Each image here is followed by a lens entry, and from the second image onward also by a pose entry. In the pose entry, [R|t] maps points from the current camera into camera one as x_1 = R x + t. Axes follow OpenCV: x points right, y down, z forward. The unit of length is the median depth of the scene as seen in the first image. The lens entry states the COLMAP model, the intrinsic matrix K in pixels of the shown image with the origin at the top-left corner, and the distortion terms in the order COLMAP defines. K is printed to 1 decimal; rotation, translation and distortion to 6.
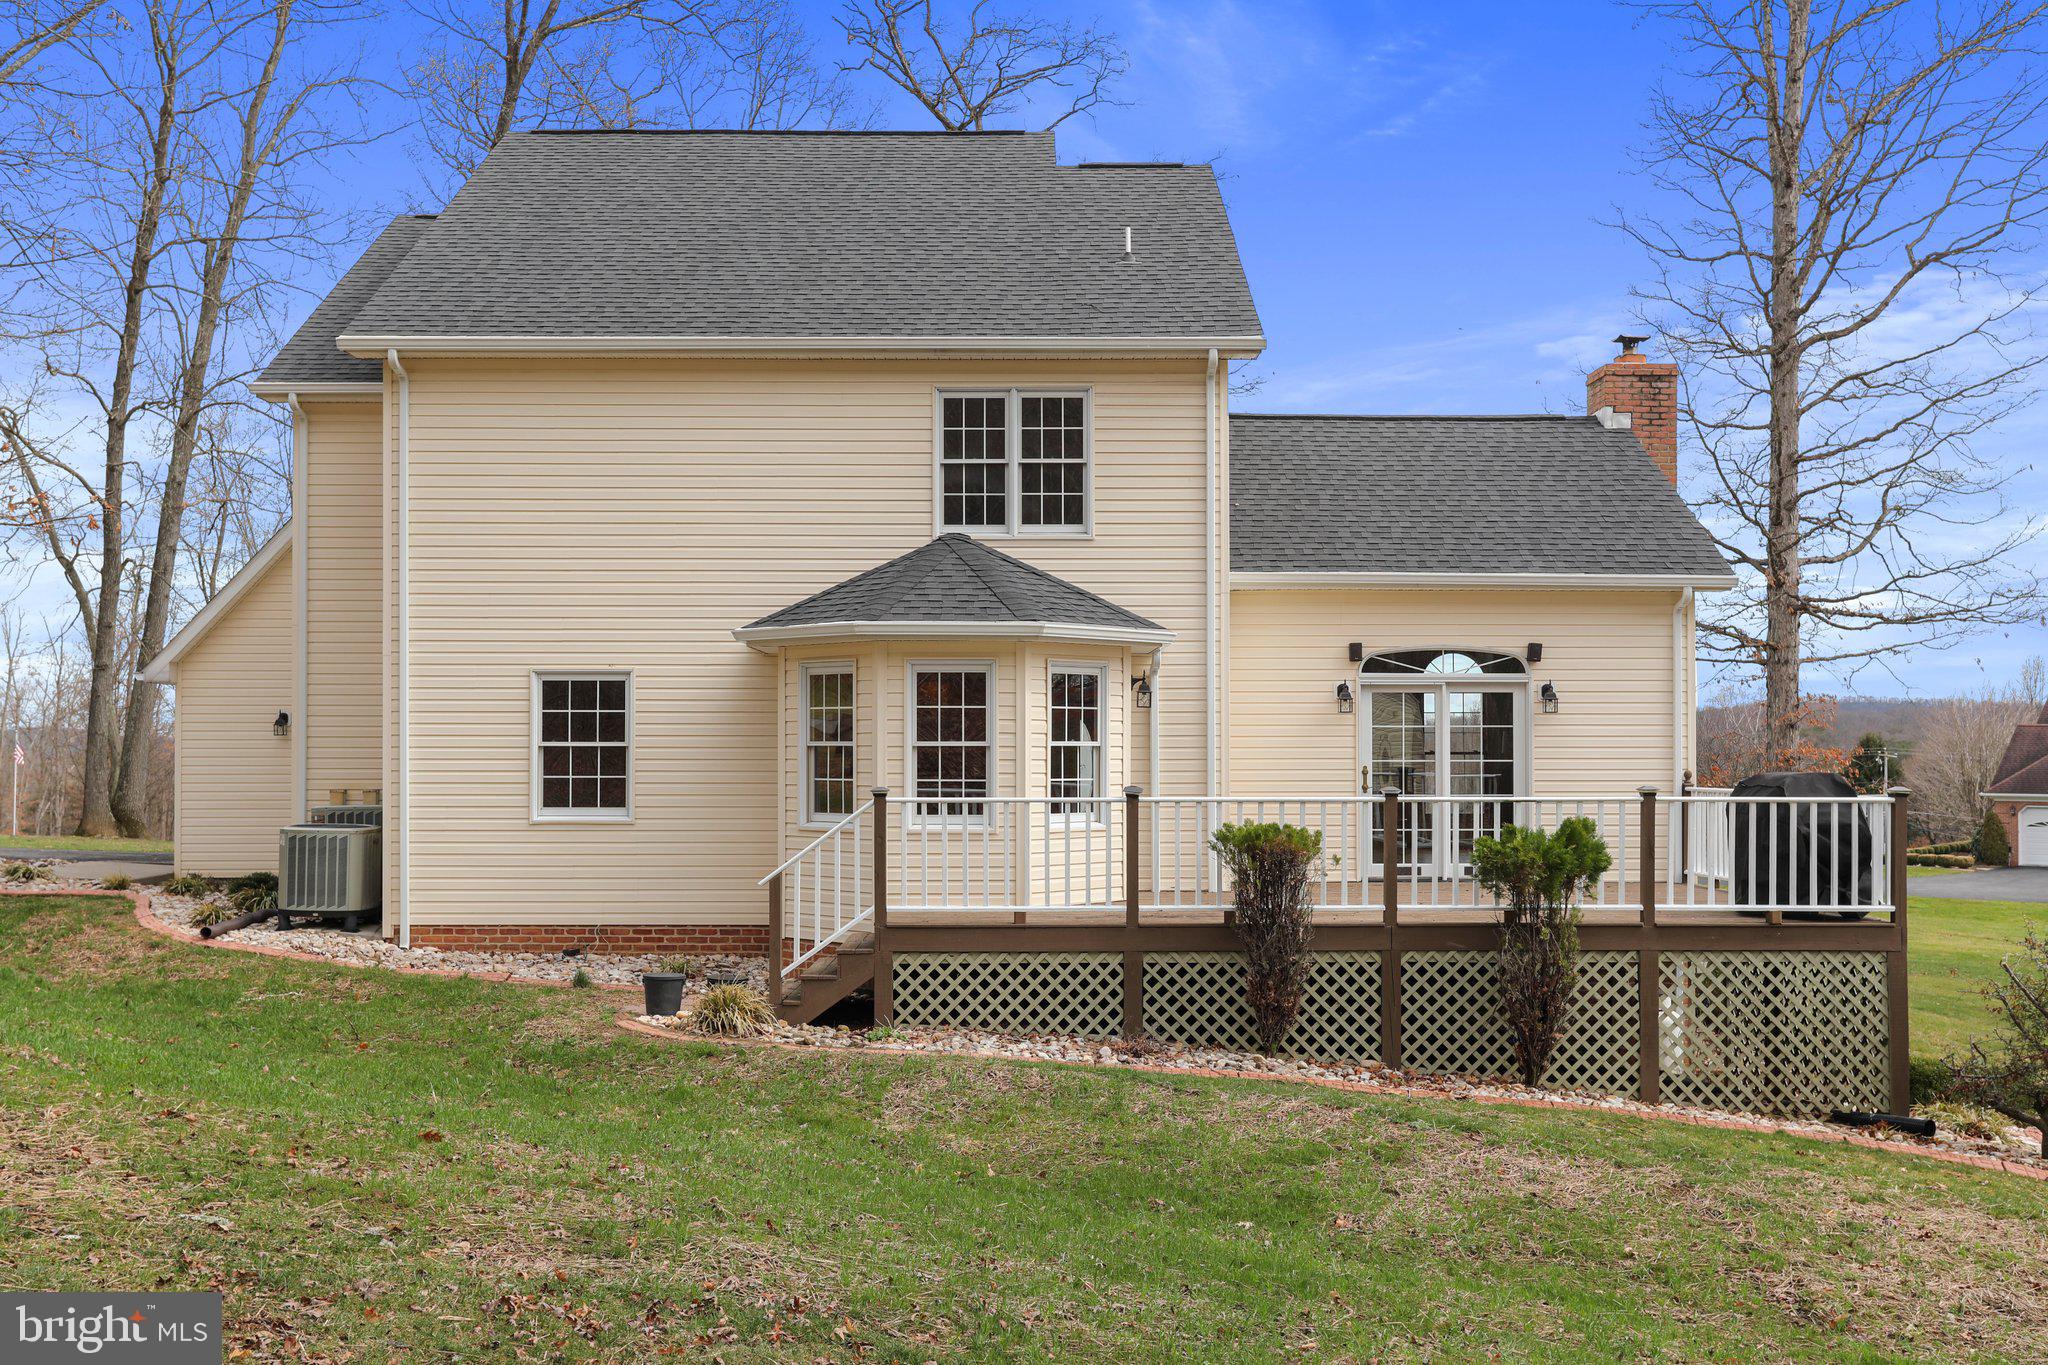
lens RADIAL K [[2018.9, 0, 1024.0], [0, 2018.9, 682.5], [0, 0, 1]] dist [0.013740, 0.041013]
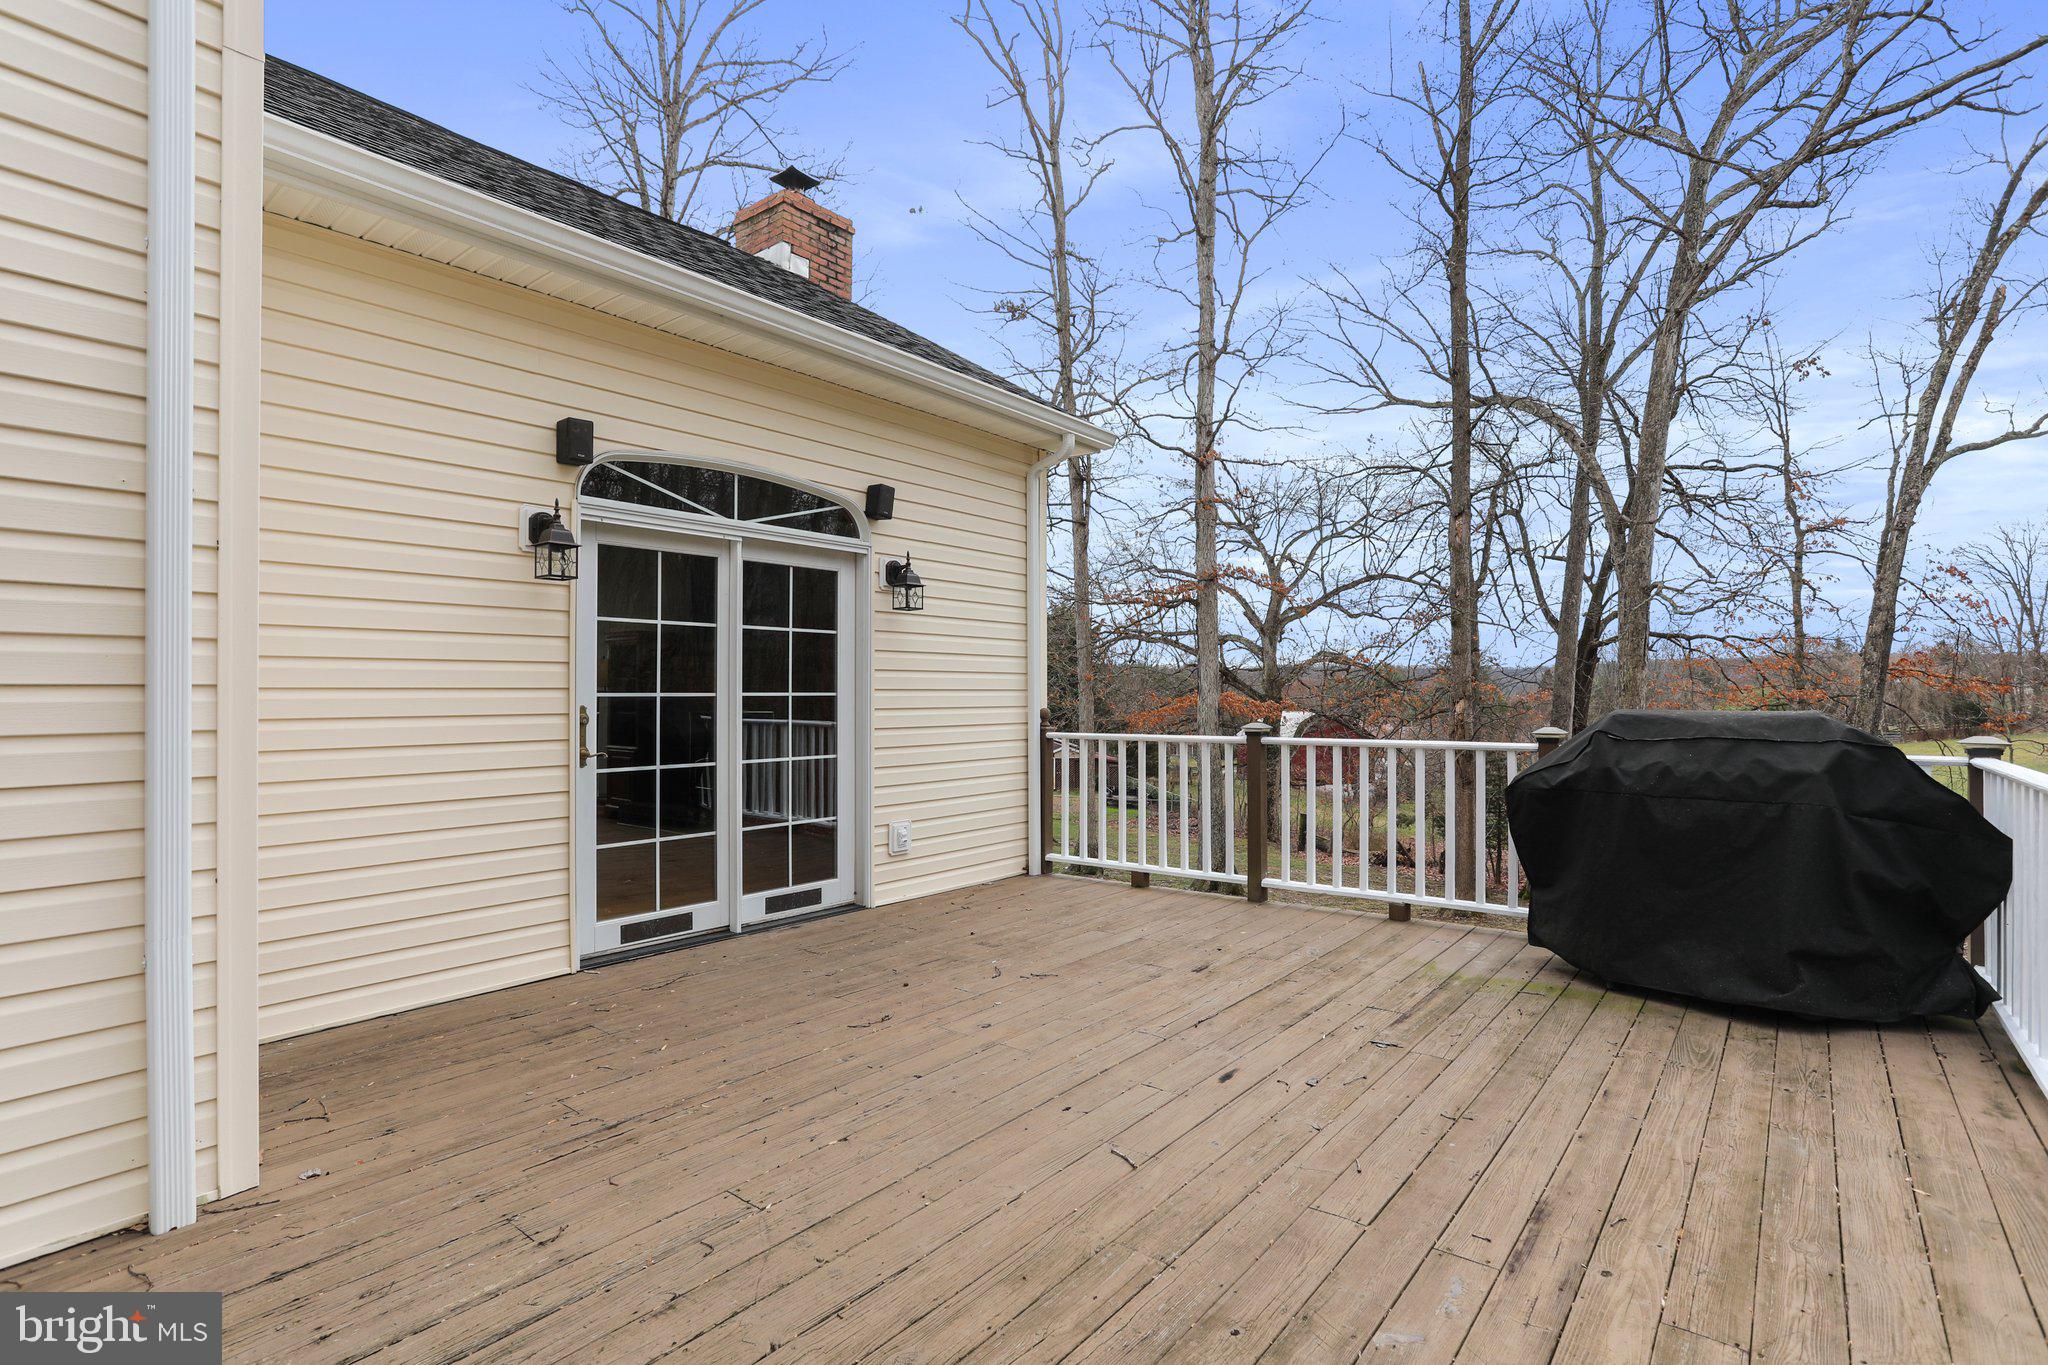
lens RADIAL K [[984.1, 0, 1024.0], [0, 984.1, 682.5], [0, 0, 1]] dist [-0.064853, 0.038343]
pose [[0.627208, 0.000787, 0.778851, 0.063243], [-0.013840, 0.999853, 0.010135, 0.032471], [-0.778729, -0.017136, 0.627127, 0.791669]]
